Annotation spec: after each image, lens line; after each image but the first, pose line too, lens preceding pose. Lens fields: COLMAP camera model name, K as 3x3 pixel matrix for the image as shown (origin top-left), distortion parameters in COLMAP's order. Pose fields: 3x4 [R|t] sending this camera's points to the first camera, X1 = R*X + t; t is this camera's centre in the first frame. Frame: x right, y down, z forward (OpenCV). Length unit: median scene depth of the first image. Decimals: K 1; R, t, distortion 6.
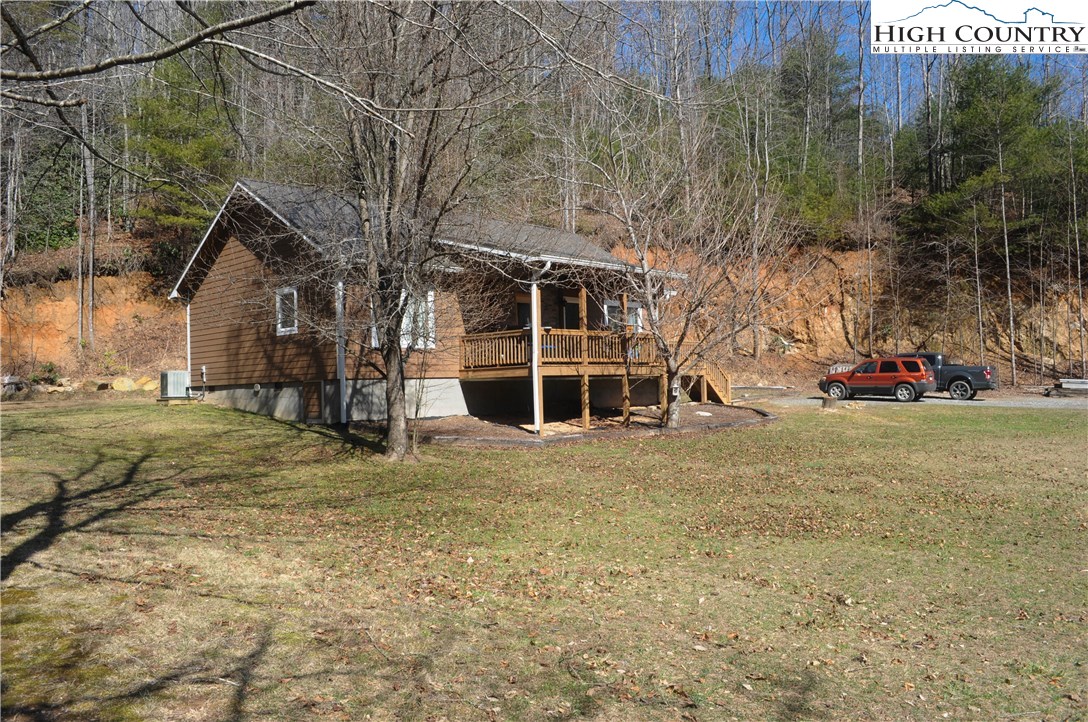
lens RADIAL K [[852.3, 0, 544.0], [0, 852.3, 361.0], [0, 0, 1]] dist [-0.090218, -0.000081]
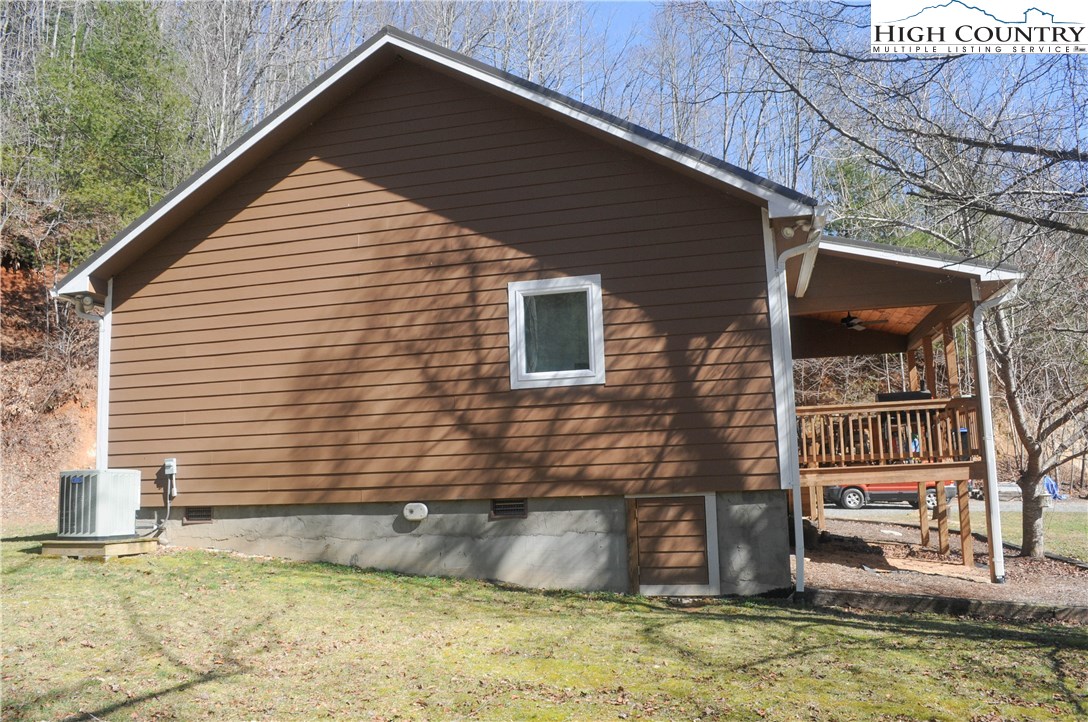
lens RADIAL K [[852.3, 0, 544.0], [0, 852.3, 361.0], [0, 0, 1]] dist [-0.090218, -0.000081]
pose [[0.855389, 0.070866, 0.513115, -0.514921], [-0.005426, 0.991769, -0.127926, 0.011083], [-0.517957, 0.106642, 0.848733, 0.608004]]
